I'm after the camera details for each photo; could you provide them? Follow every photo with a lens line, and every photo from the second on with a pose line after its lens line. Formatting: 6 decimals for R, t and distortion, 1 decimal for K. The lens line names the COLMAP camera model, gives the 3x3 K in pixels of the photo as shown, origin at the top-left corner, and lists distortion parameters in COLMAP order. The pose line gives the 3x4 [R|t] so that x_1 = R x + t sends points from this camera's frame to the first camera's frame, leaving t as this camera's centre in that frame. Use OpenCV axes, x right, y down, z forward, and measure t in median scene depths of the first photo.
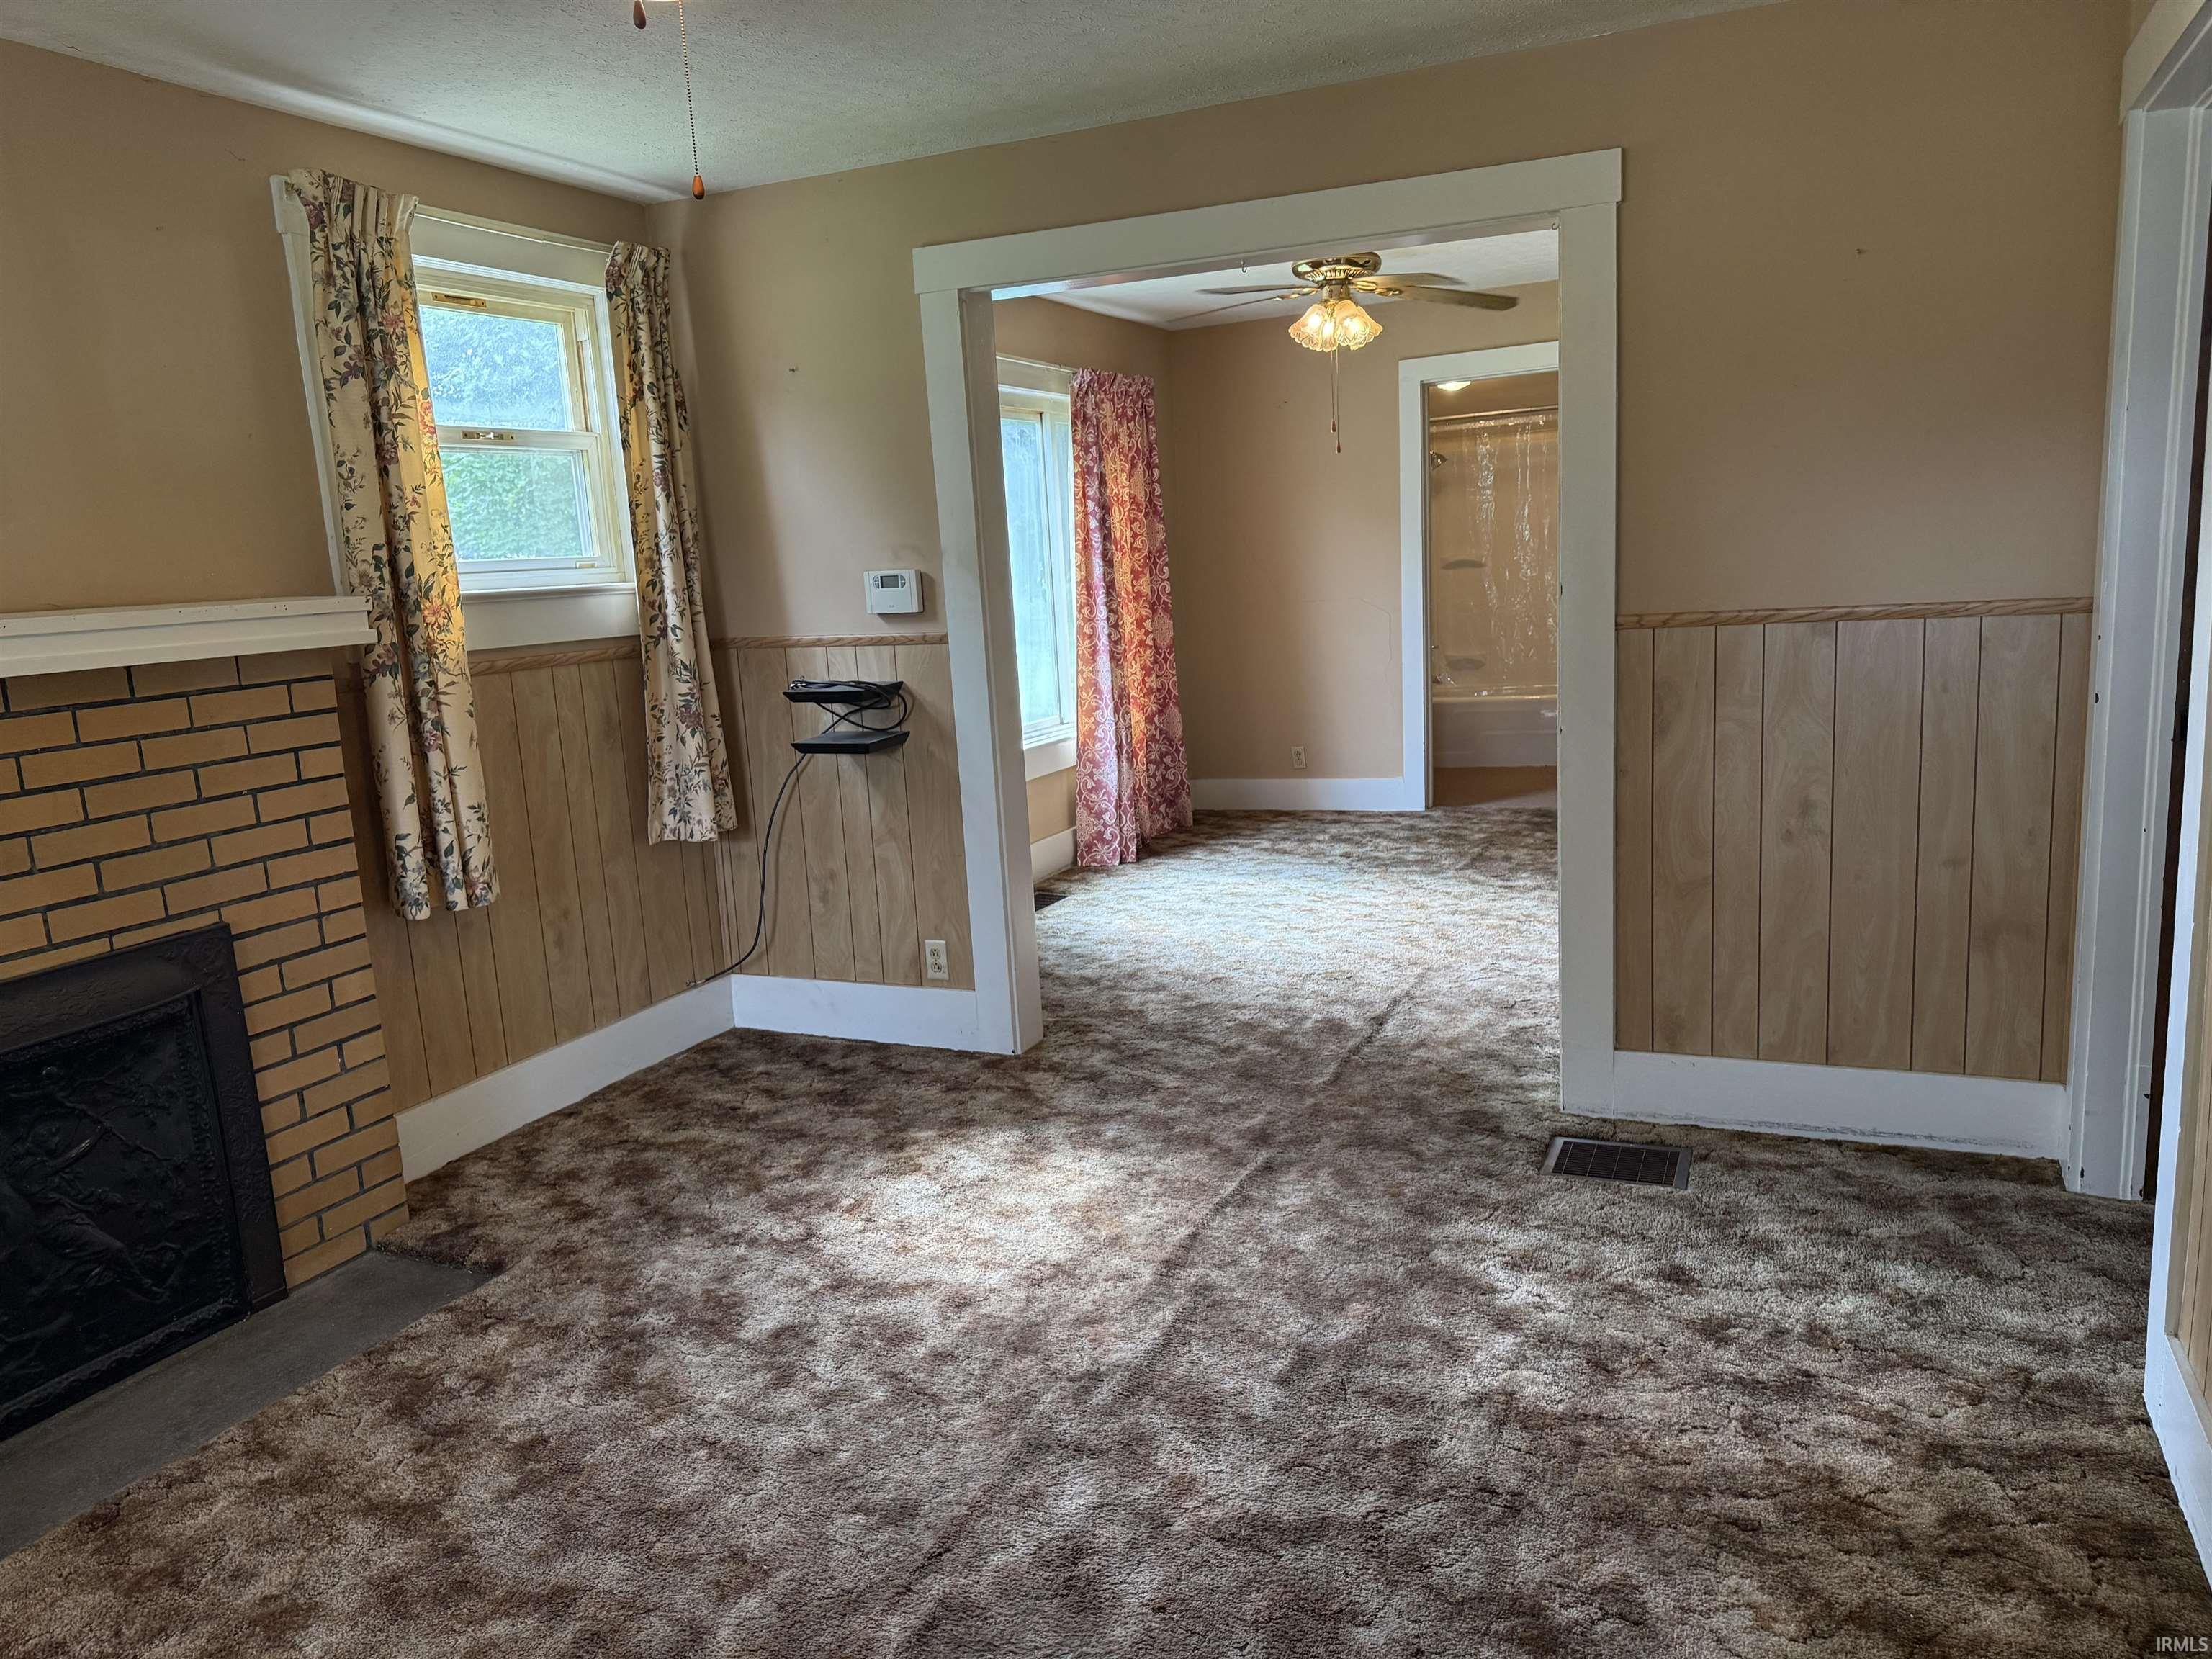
lens RADIAL K [[1574.4, 0, 1098.3], [0, 1574.4, 832.3], [0, 0, 1]] dist [0.013641, -0.001238]
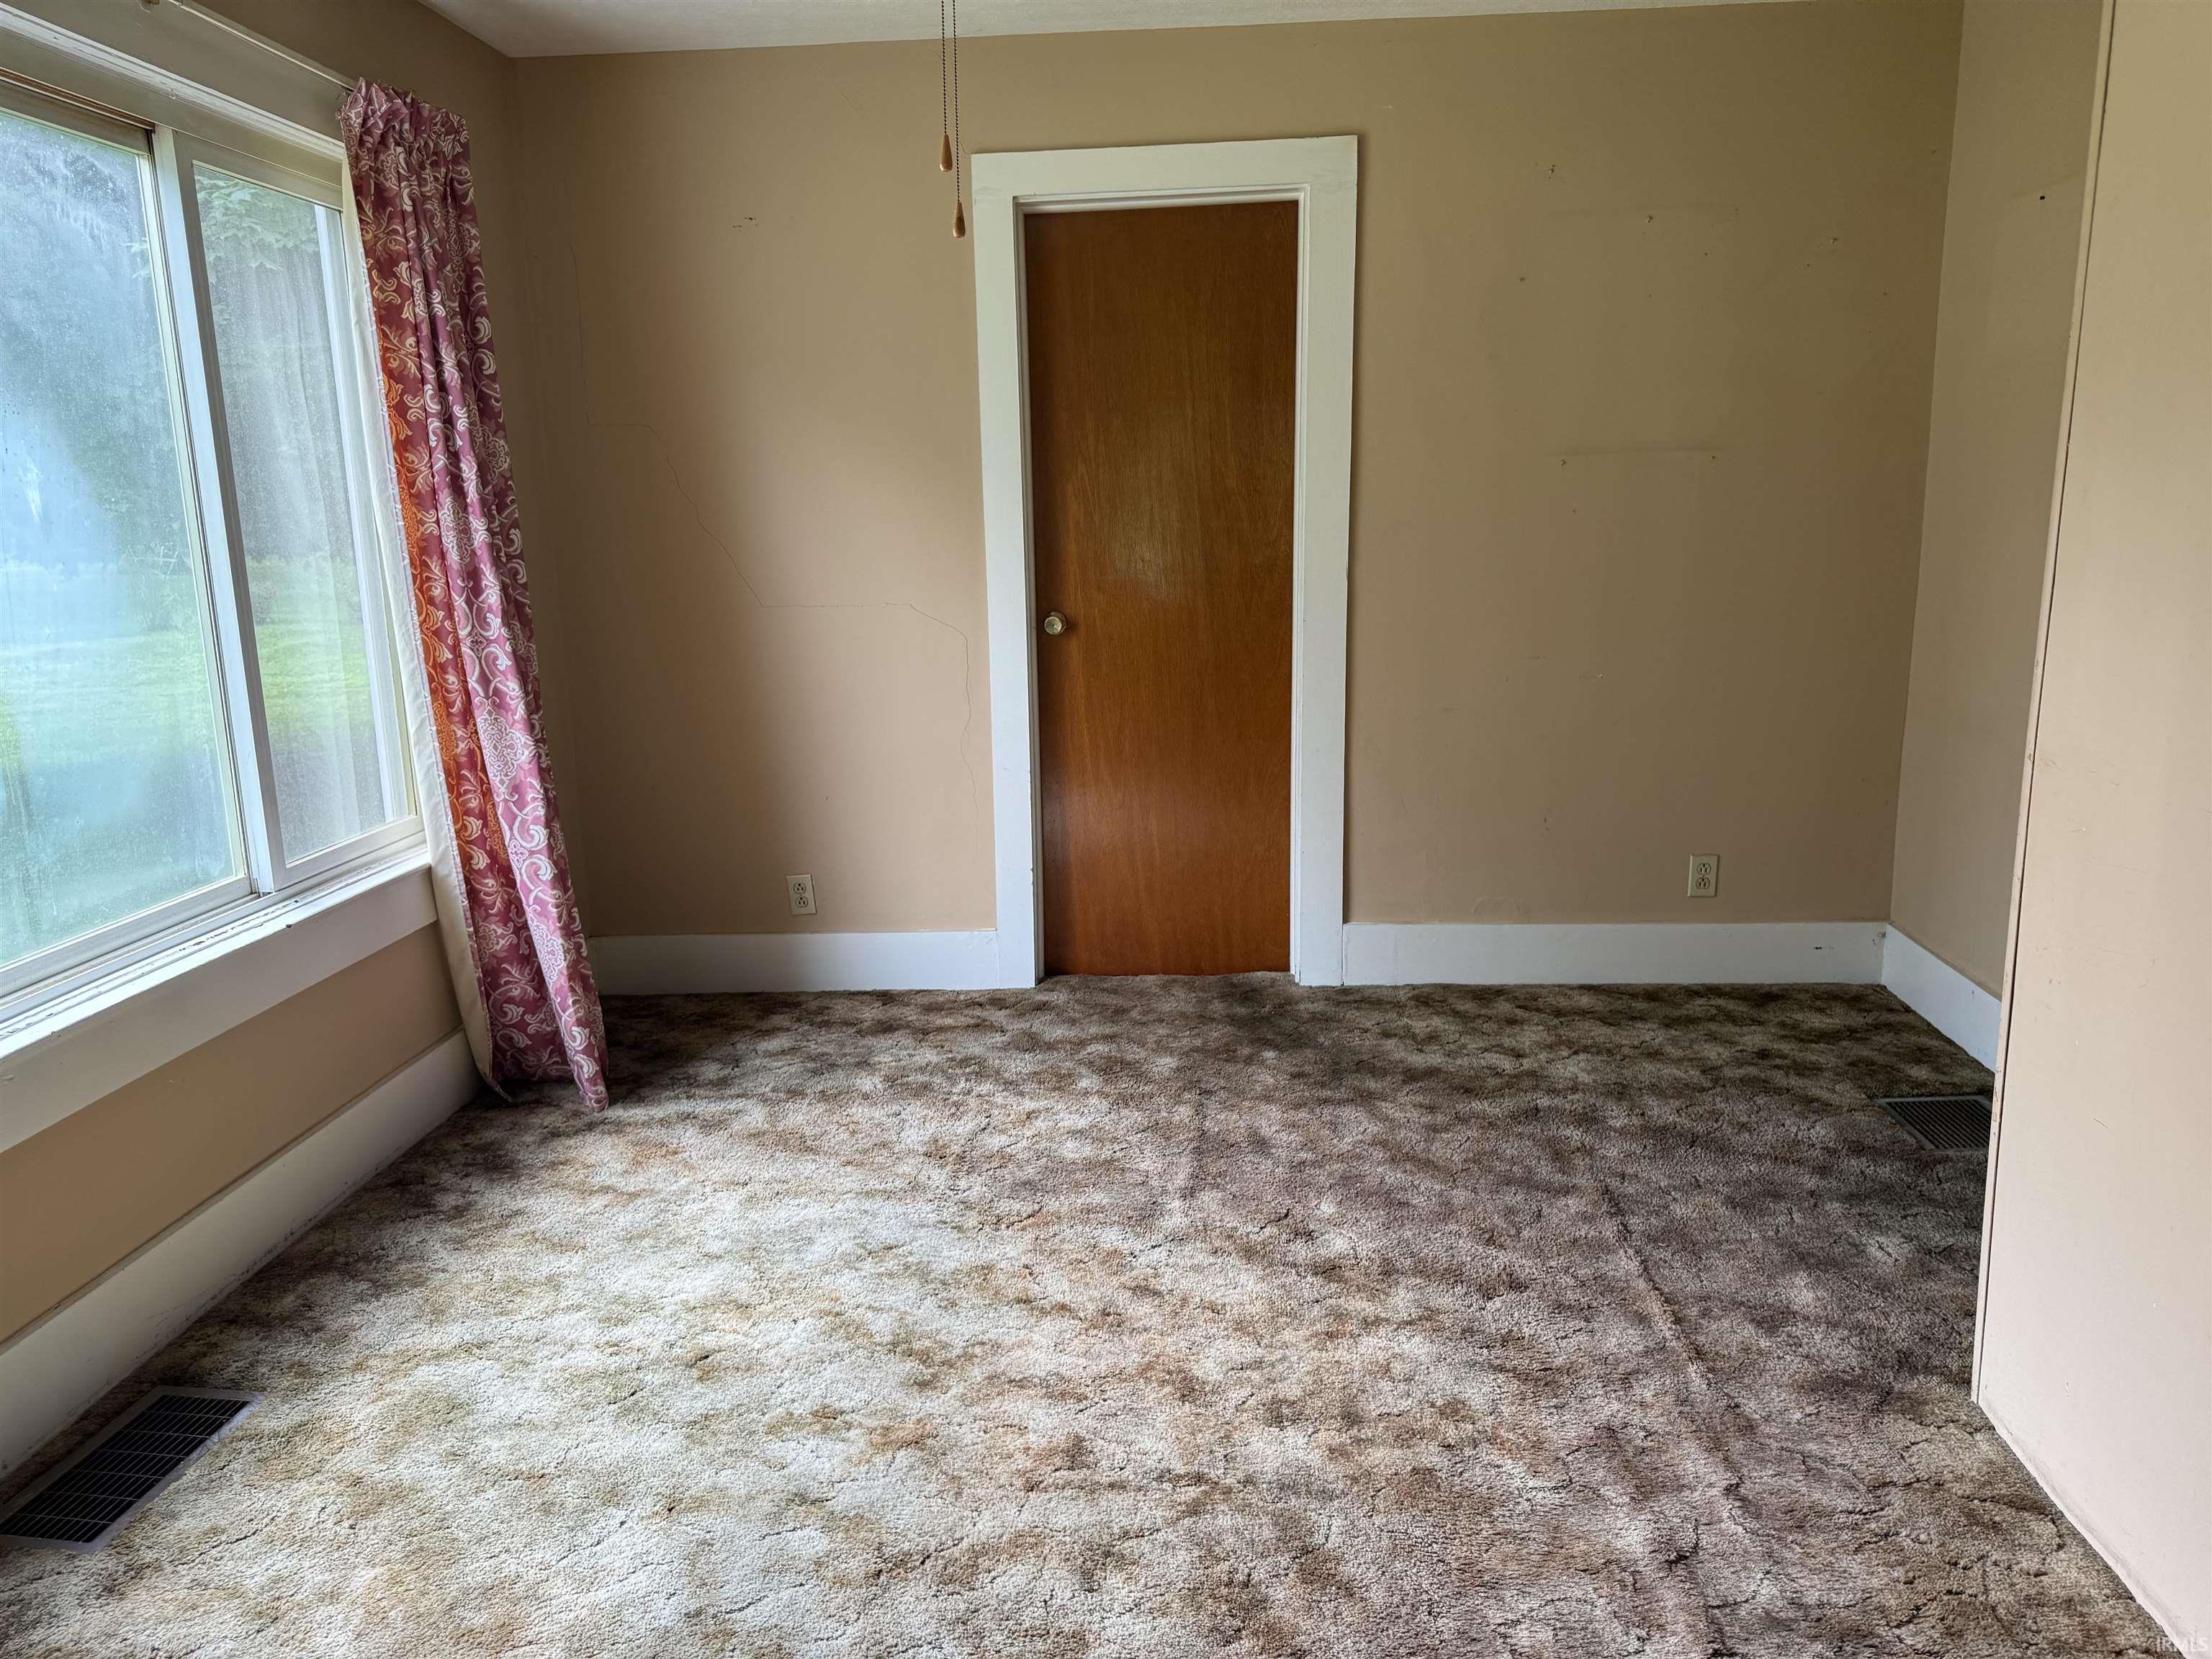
lens RADIAL K [[1574.4, 0, 1098.3], [0, 1574.4, 832.3], [0, 0, 1]] dist [0.013641, -0.001238]
pose [[0.934561, -0.036866, 0.353888, 0.086359], [0.029797, 0.999233, 0.025405, -0.209163], [-0.354553, -0.013198, 0.934943, 1.215267]]
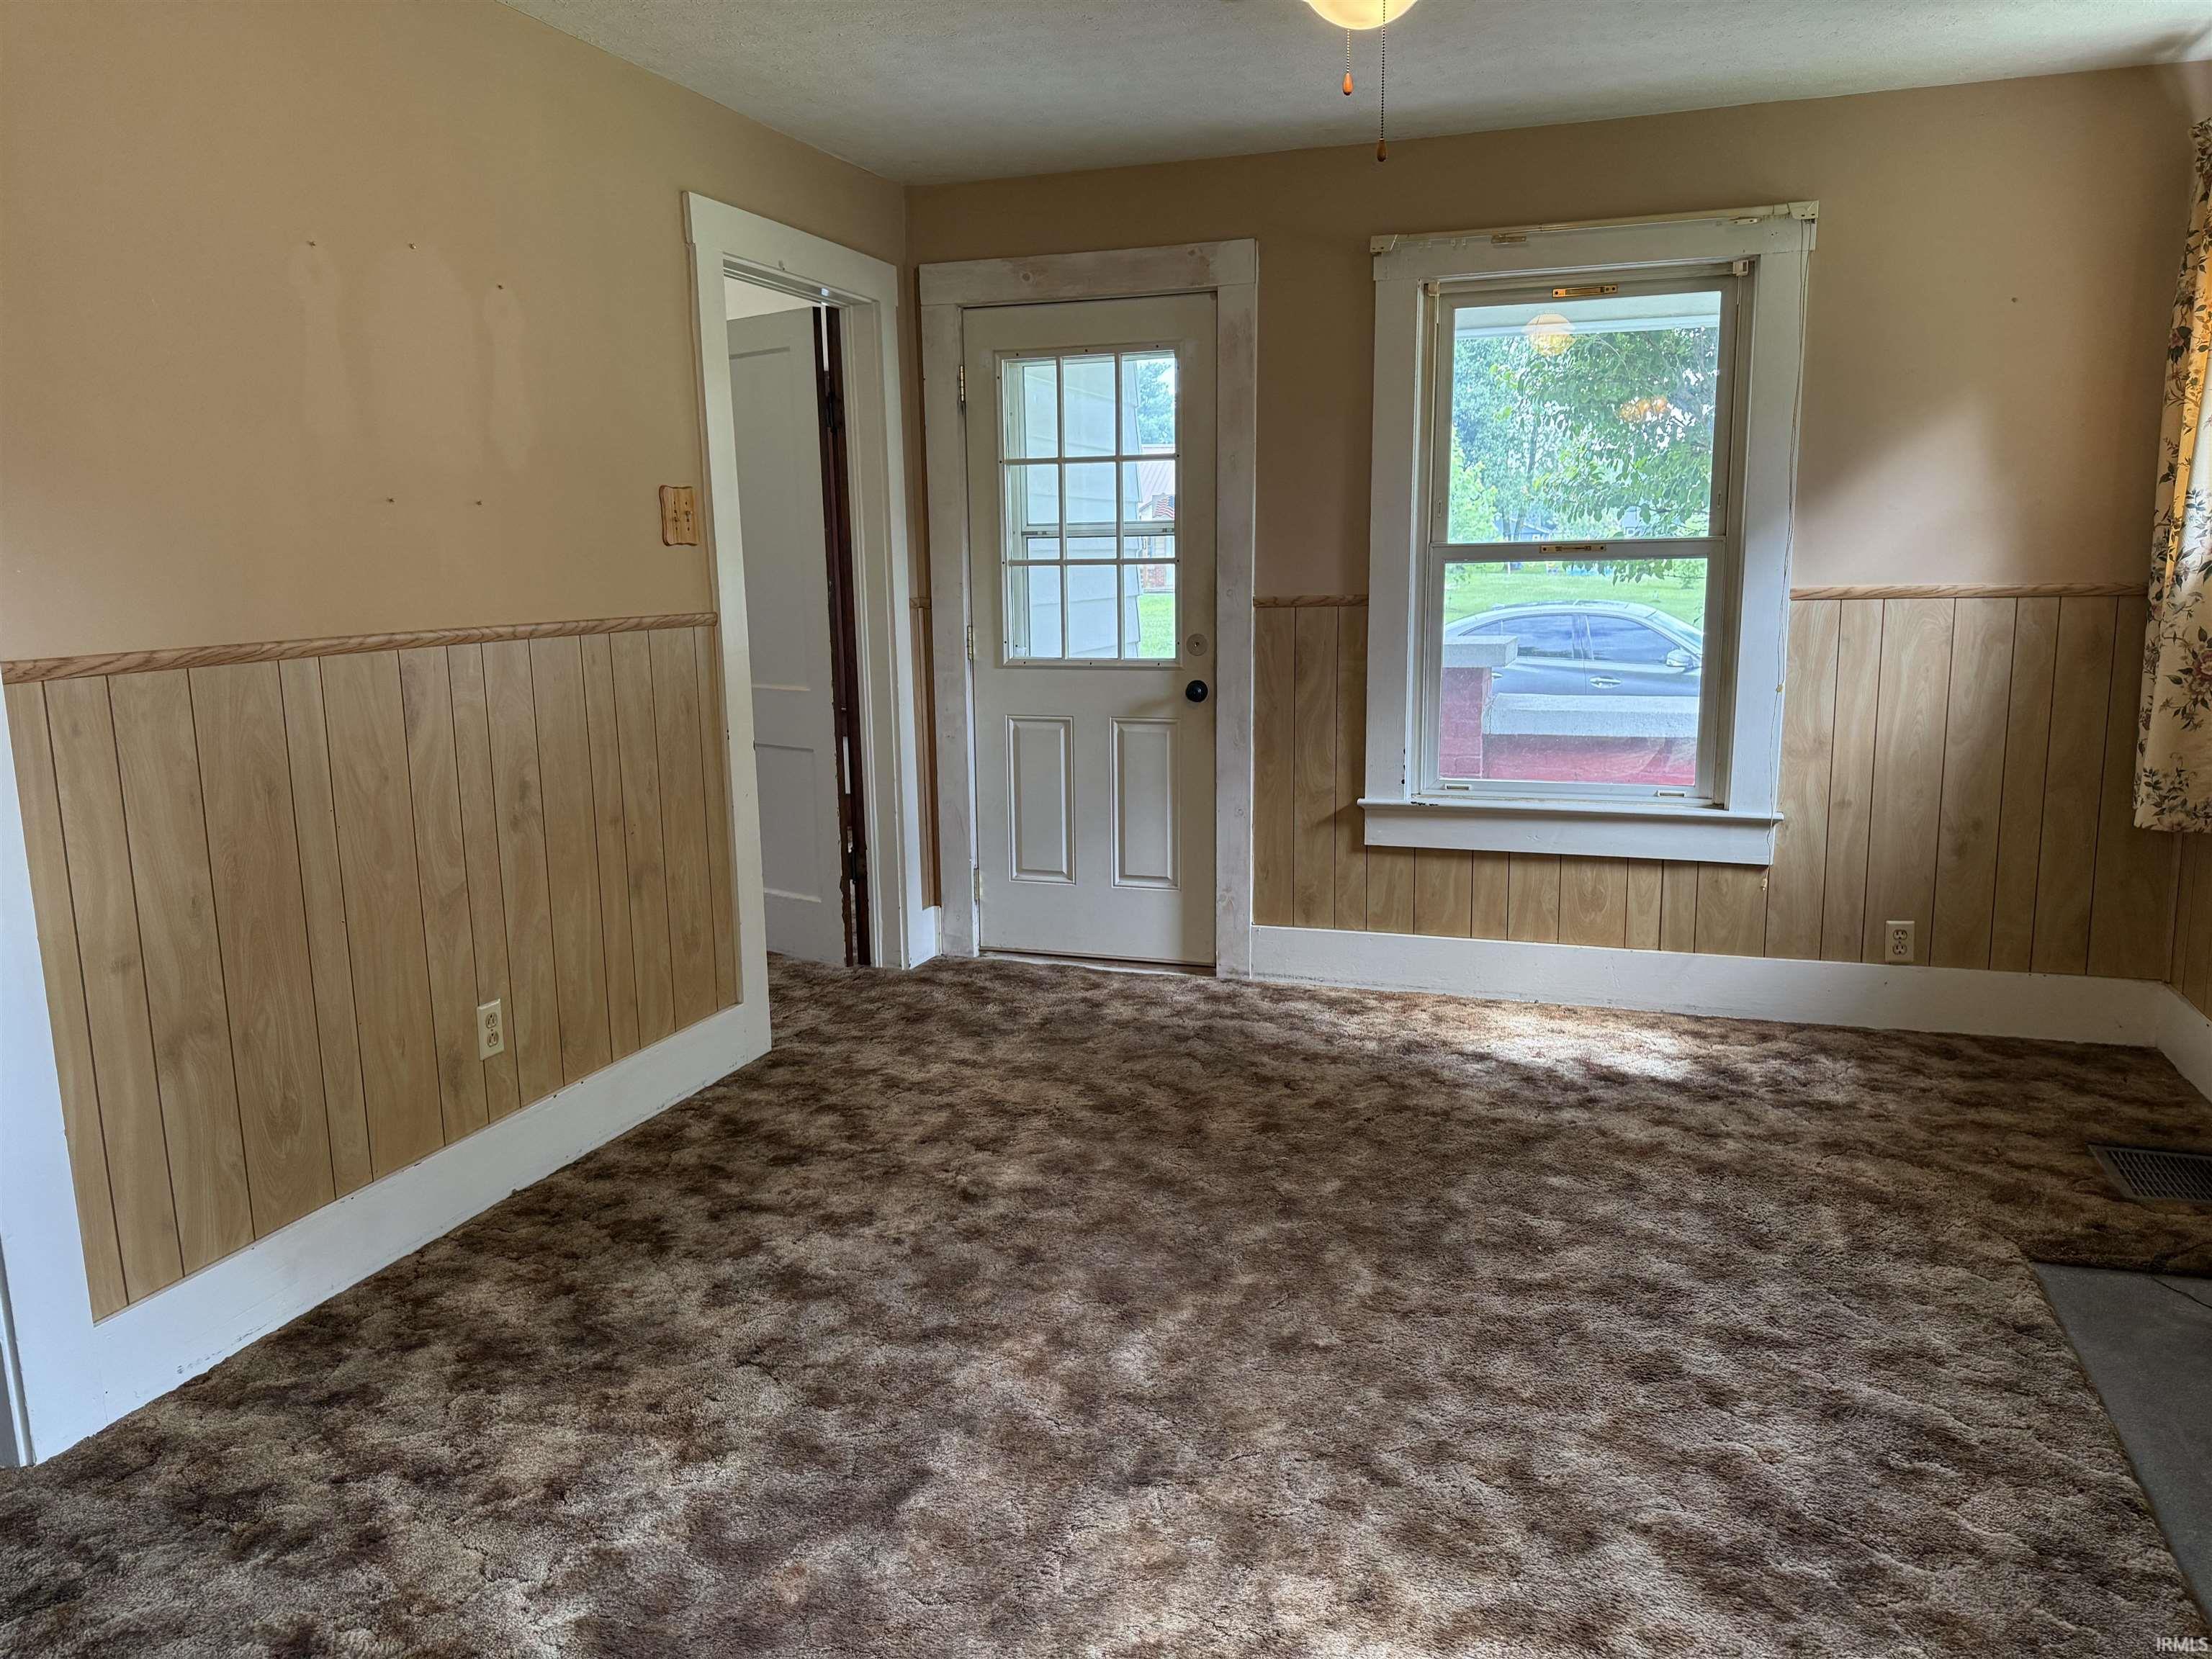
lens RADIAL K [[1574.4, 0, 1098.3], [0, 1574.4, 832.3], [0, 0, 1]] dist [0.013641, -0.001238]
pose [[-0.992637, 0.091800, -0.079028, 0.049456], [0.057767, 0.932210, 0.357277, -0.252665], [0.106469, 0.350081, -0.930649, 1.484193]]
